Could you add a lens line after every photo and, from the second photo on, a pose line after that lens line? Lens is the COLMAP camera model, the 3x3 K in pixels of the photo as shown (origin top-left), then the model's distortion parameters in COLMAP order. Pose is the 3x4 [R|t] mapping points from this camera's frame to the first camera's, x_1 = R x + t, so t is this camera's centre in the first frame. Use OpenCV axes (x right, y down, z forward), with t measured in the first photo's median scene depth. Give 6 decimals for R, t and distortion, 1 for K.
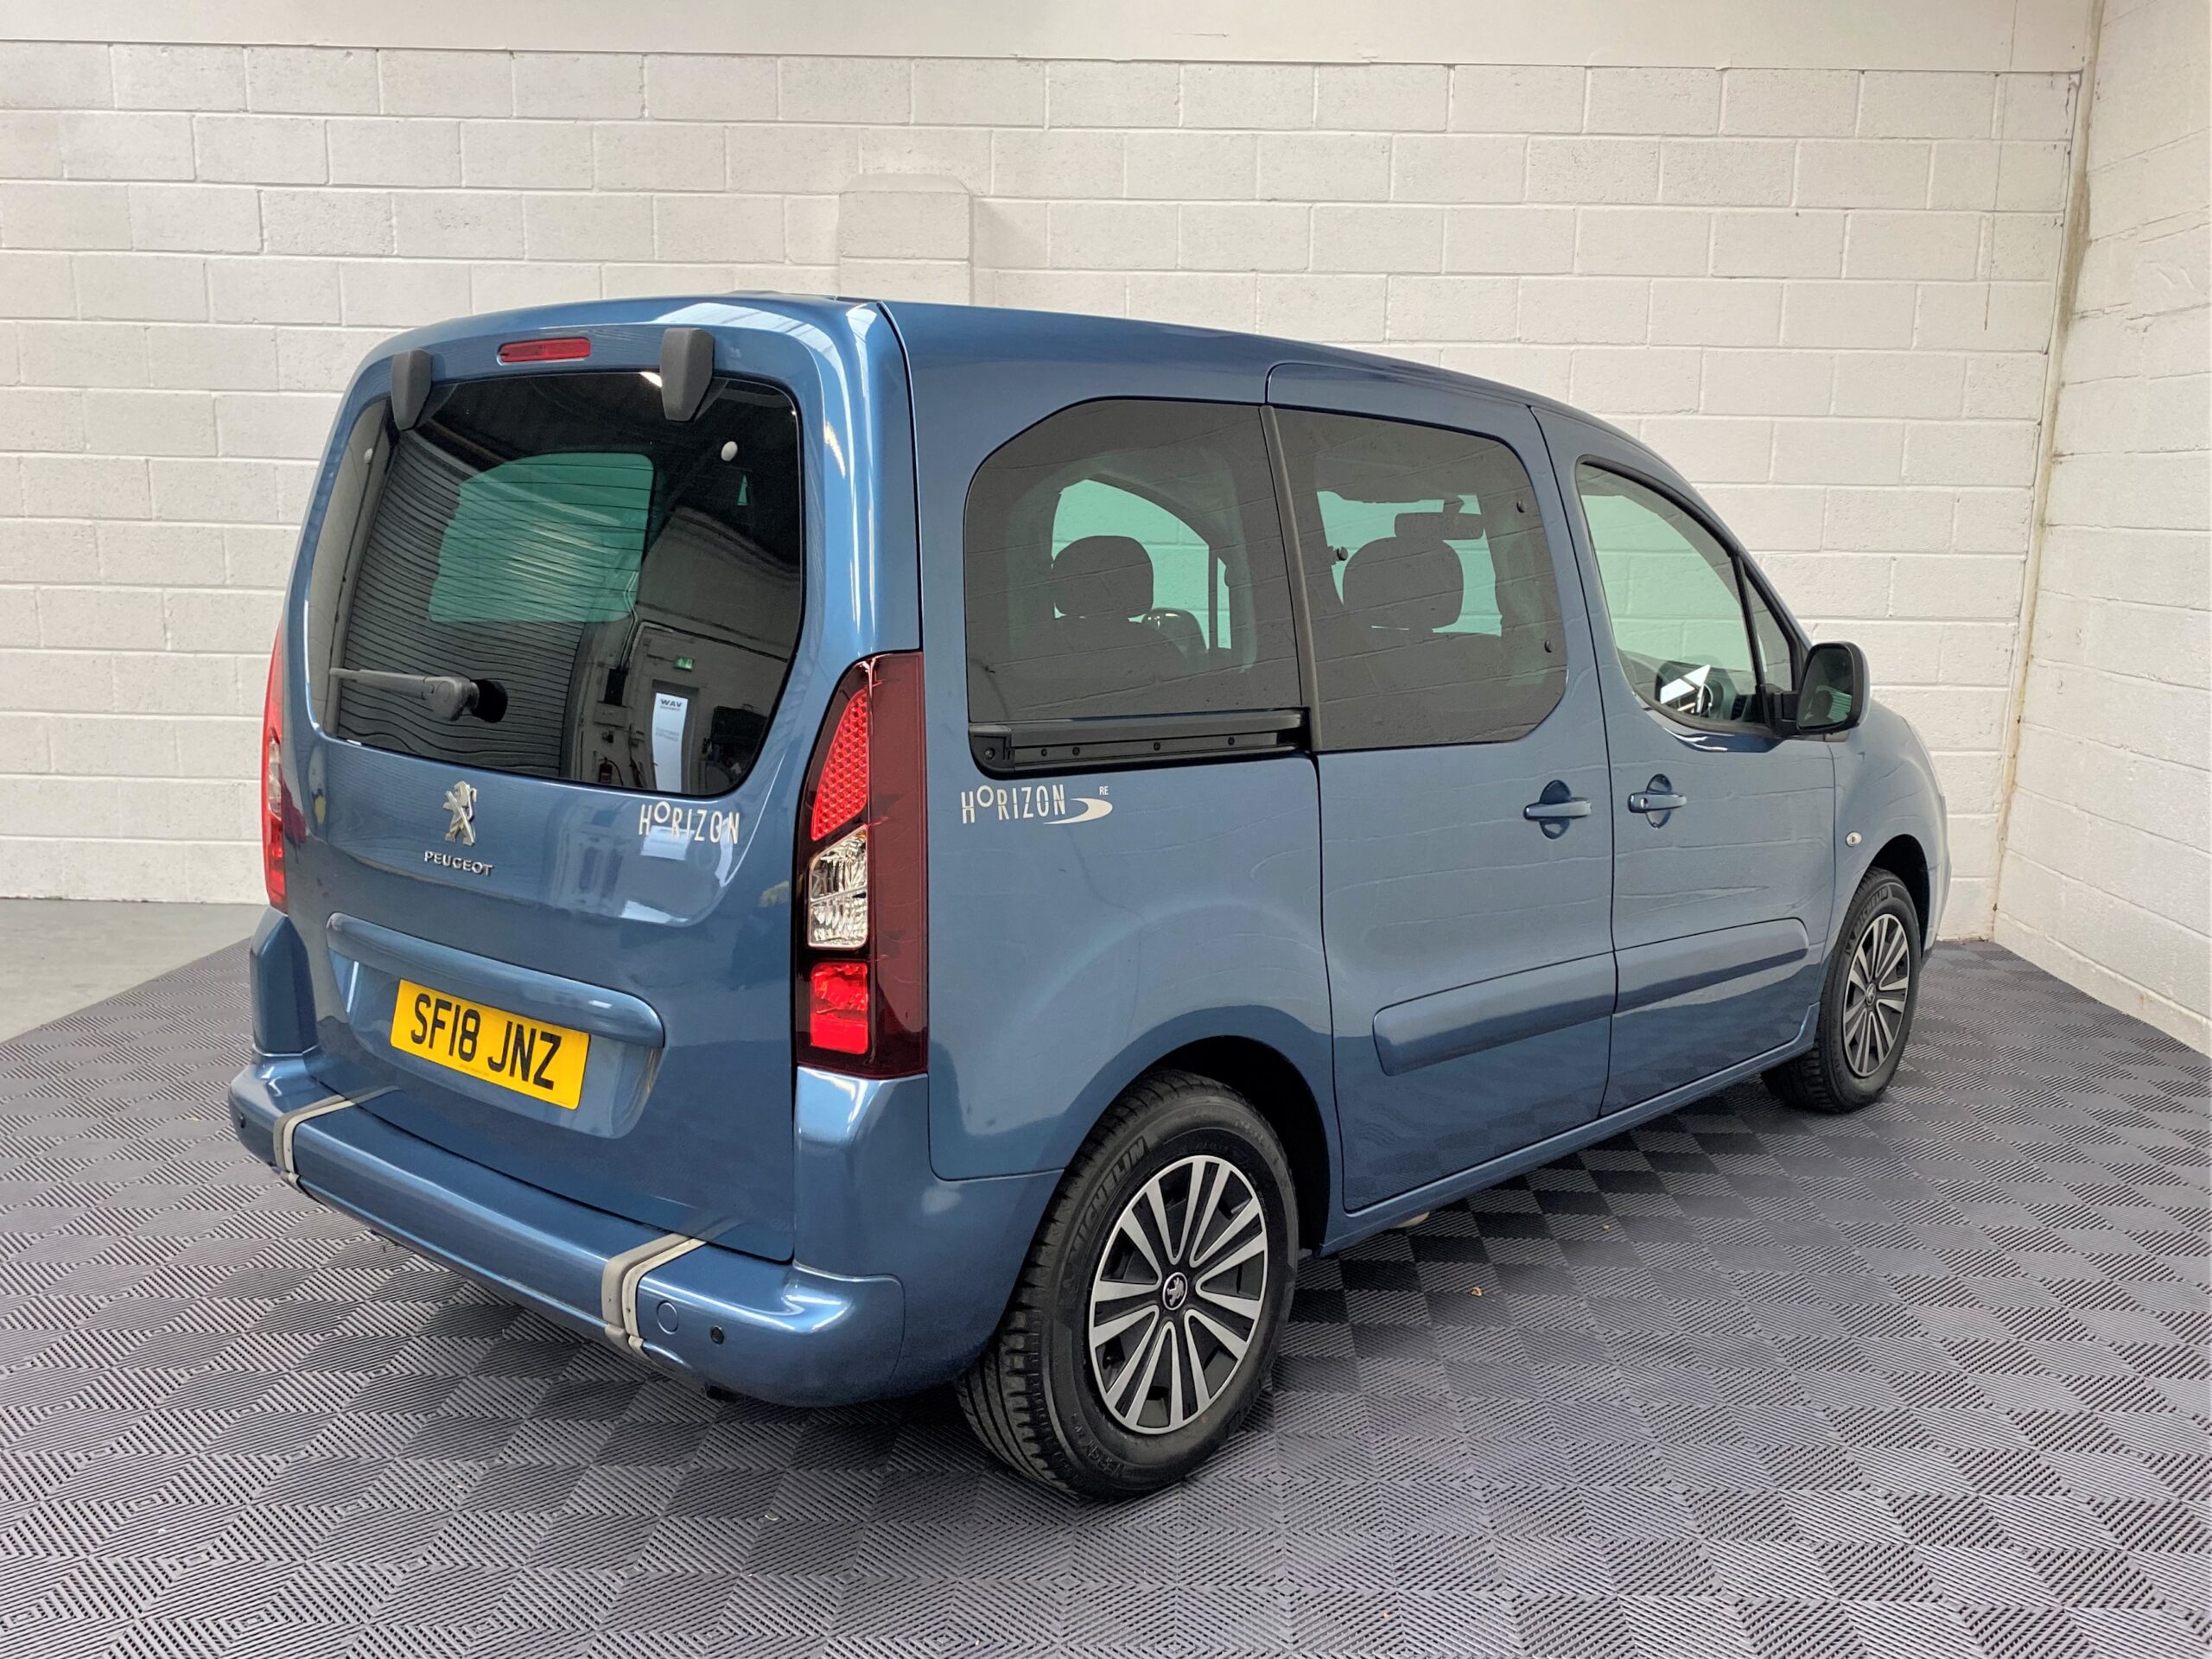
lens RADIAL K [[1987.7, 0, 1224.0], [0, 1987.7, 837.9], [0, 0, 1]] dist [0.035236, -0.030204]
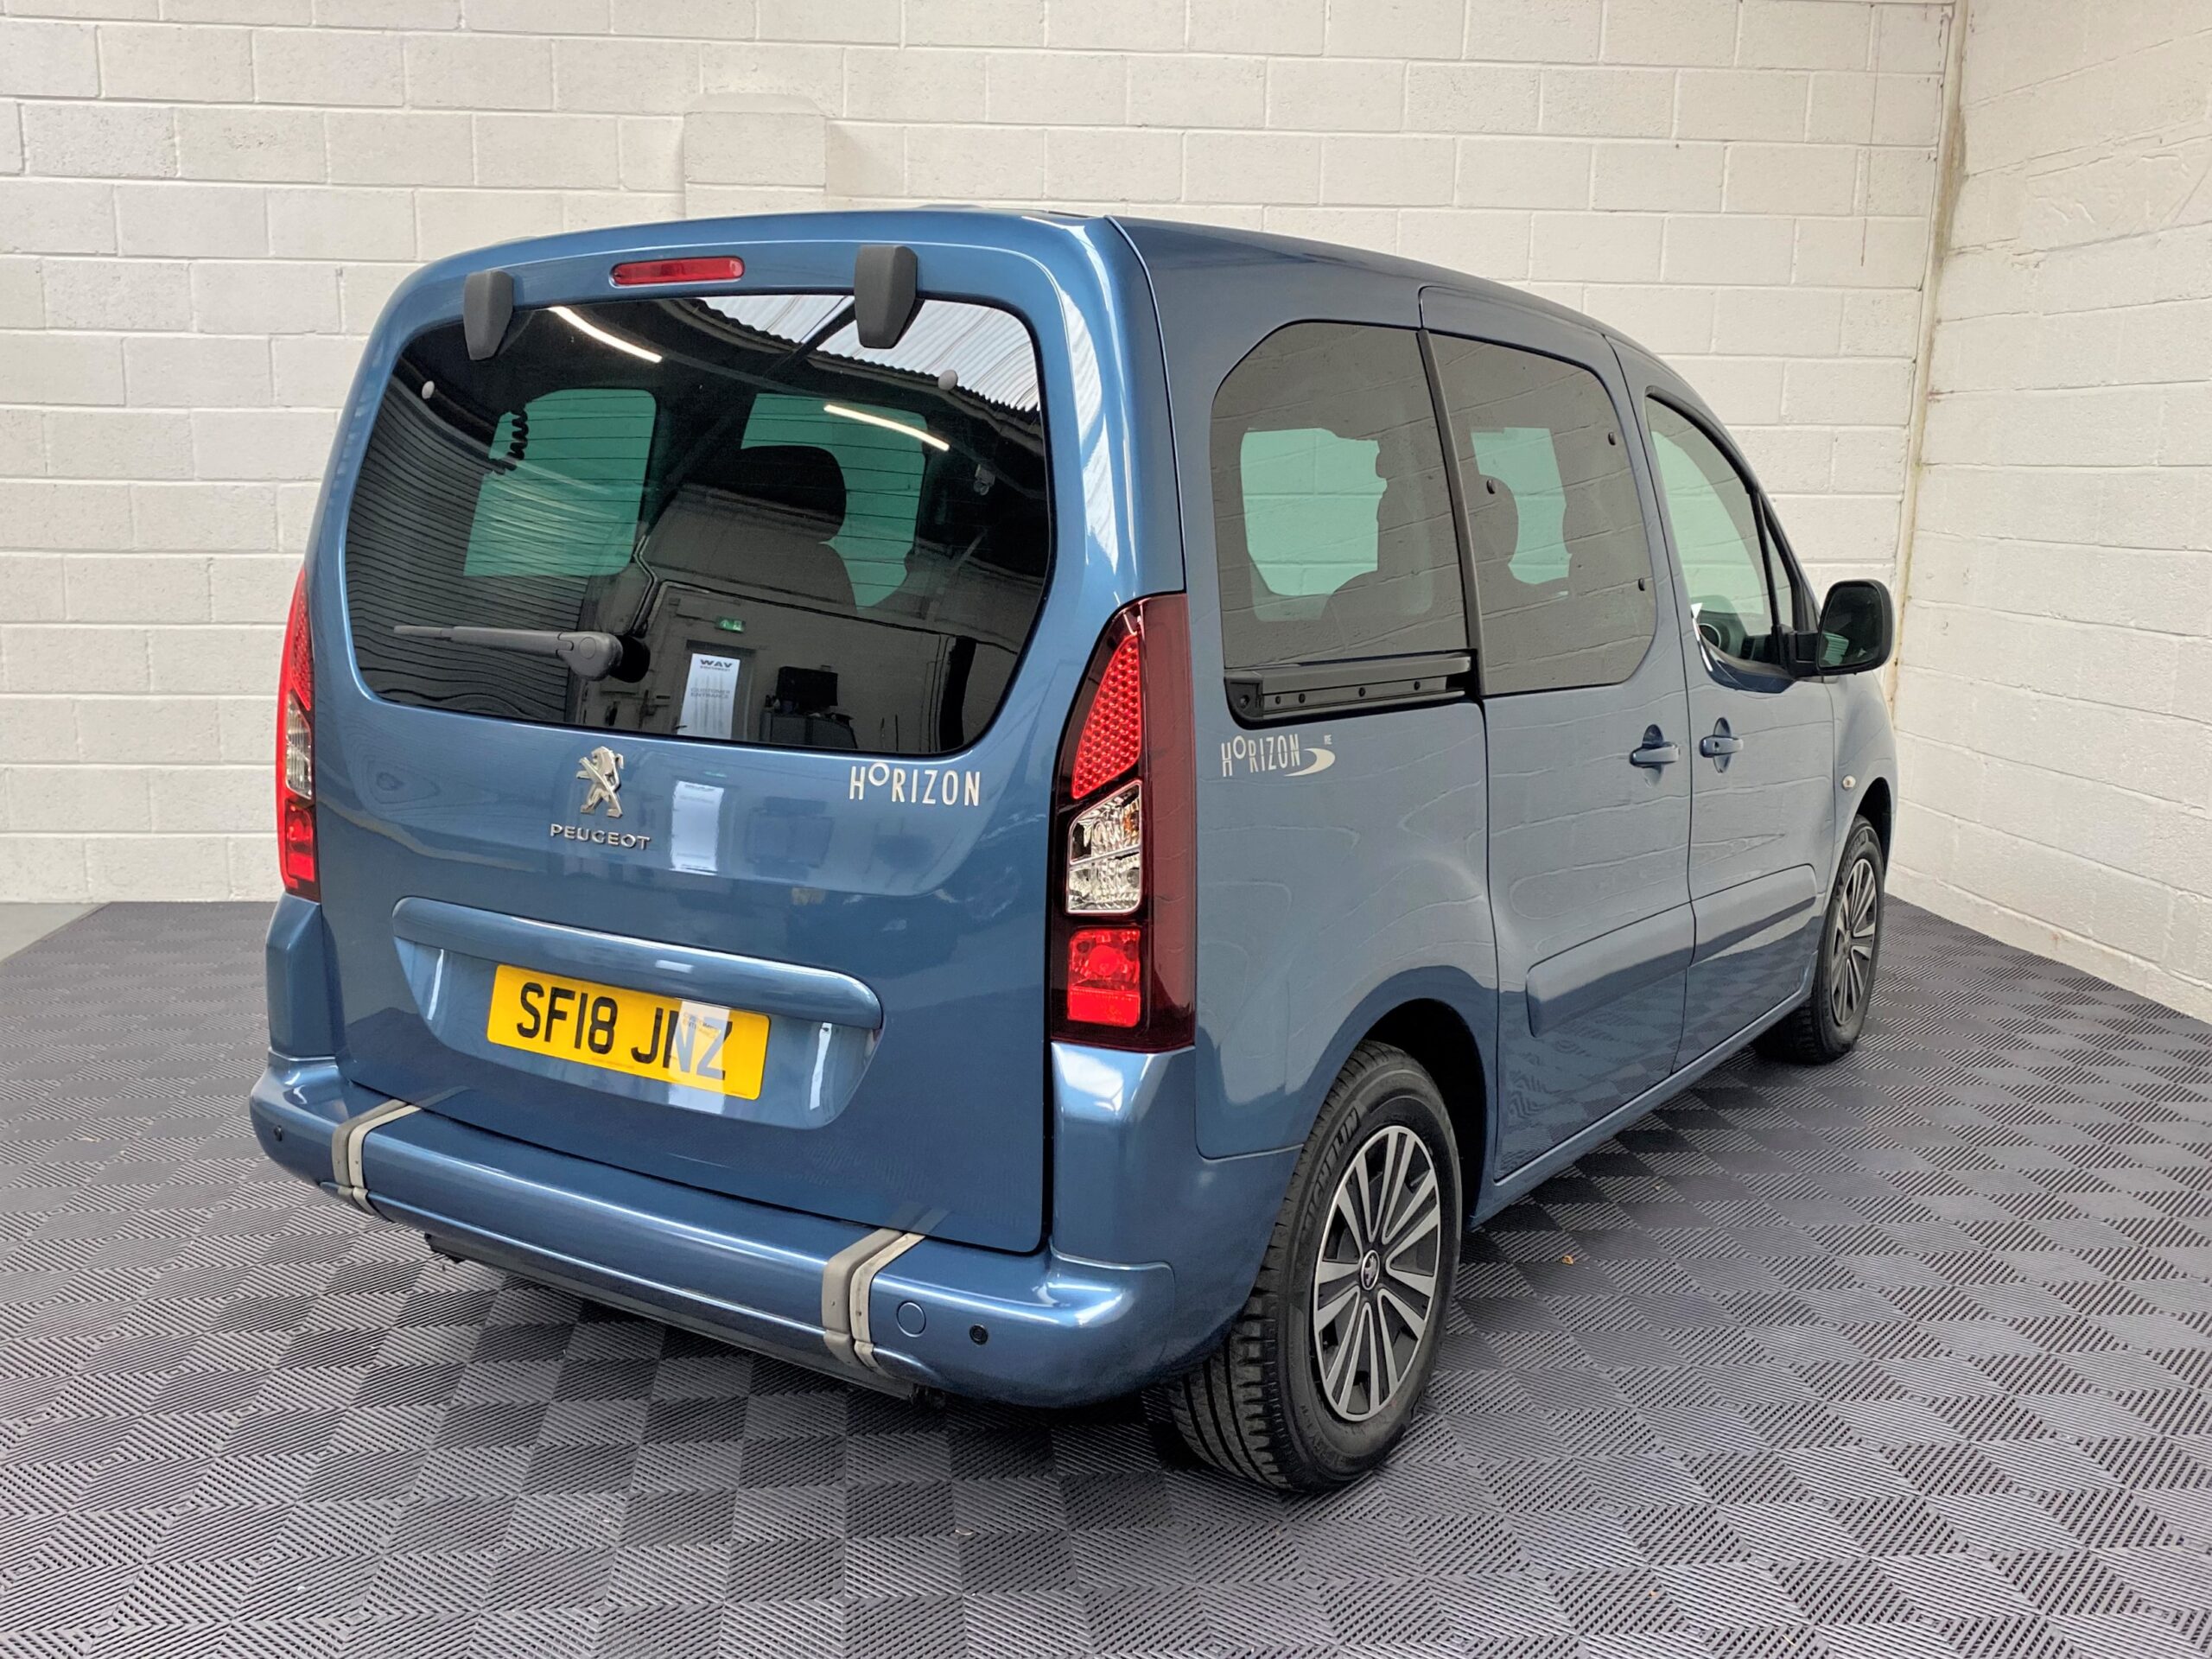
lens RADIAL K [[2087.0, 0, 1106.0], [0, 2087.0, 829.5], [0, 0, 1]] dist [0.022433, -0.000001]
pose [[0.993920, -0.026182, 0.106951, -0.239017], [0.025083, 0.999618, 0.011615, 0.003891], [-0.107214, -0.008861, 0.994196, 0.026828]]
